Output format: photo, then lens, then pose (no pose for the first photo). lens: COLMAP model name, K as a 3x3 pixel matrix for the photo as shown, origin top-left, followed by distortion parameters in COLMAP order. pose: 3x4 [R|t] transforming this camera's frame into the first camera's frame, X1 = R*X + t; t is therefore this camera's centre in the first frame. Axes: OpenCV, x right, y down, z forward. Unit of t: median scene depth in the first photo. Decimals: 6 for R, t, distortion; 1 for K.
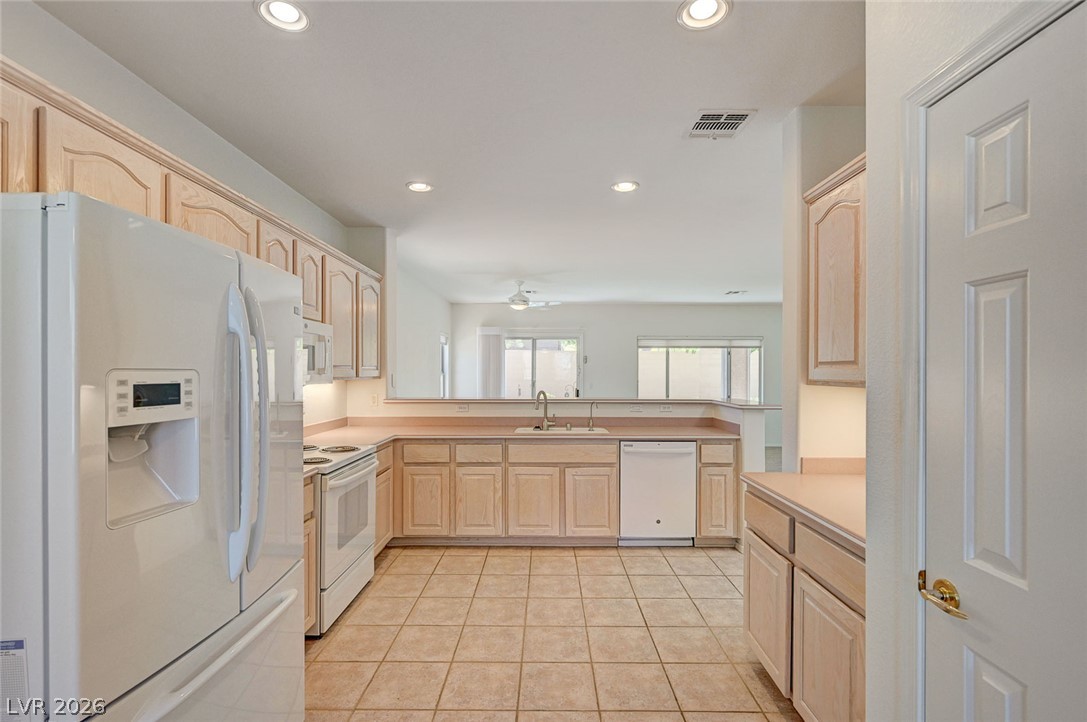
lens RADIAL K [[489.5, 0, 545.6], [0, 489.5, 372.0], [0, 0, 1]] dist [-0.001268, -0.000039]
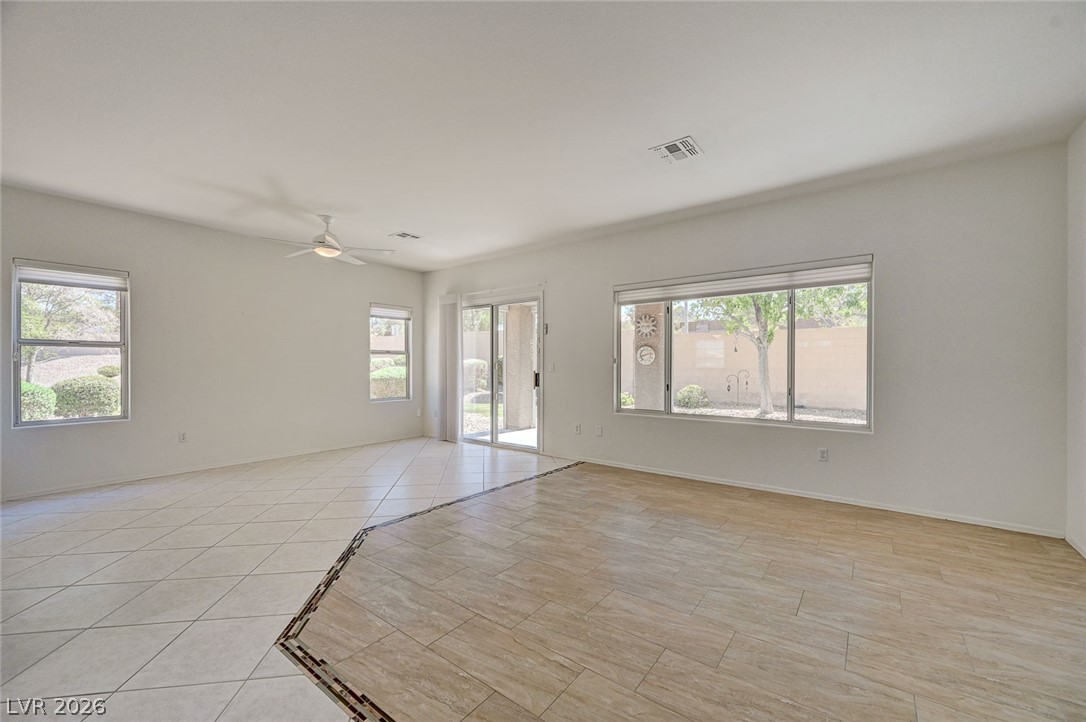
lens RADIAL K [[431.5, 0, 546.9], [0, 431.5, 365.3], [0, 0, 1]] dist [0.000768, 0.000252]
pose [[0.796726, -0.004152, -0.604327, 1.077008], [0.000963, 0.999984, -0.005600, 0.069447], [0.604340, 0.003880, 0.796717, 1.255030]]
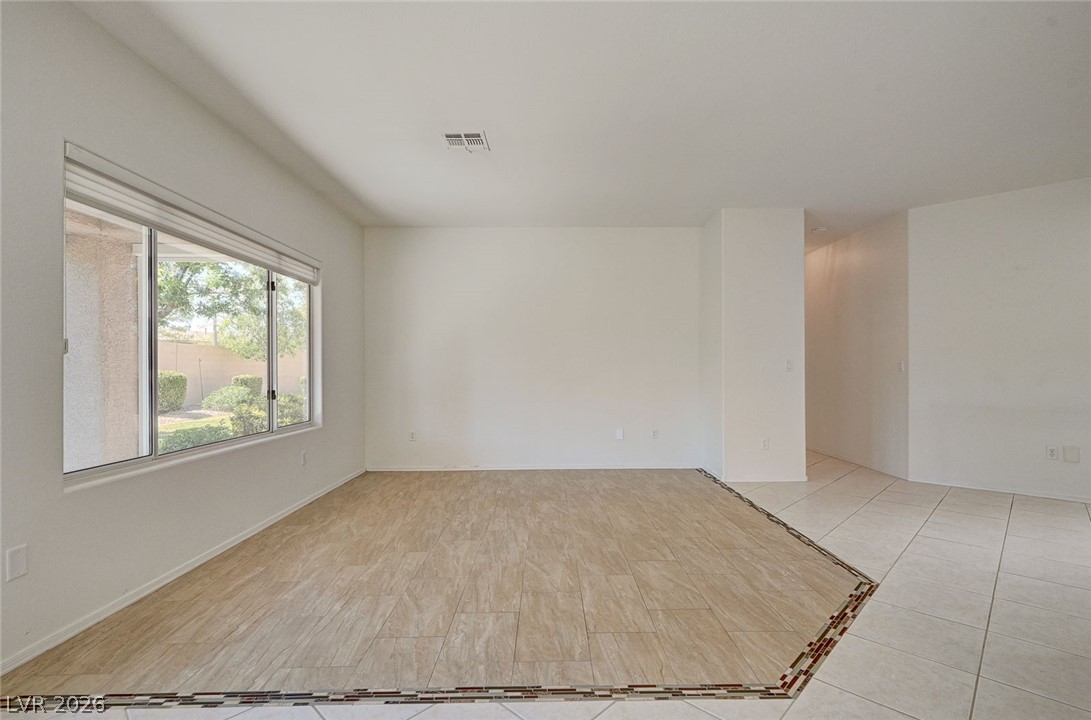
lens RADIAL K [[504.3, 0, 550.9], [0, 504.3, 362.4], [0, 0, 1]] dist [0.001528, 0.000241]
pose [[-0.010330, 0.010790, 0.999888, -0.117446], [0.004844, 0.999931, -0.010740, 0.076134], [-0.999935, 0.004732, -0.010382, 1.896109]]
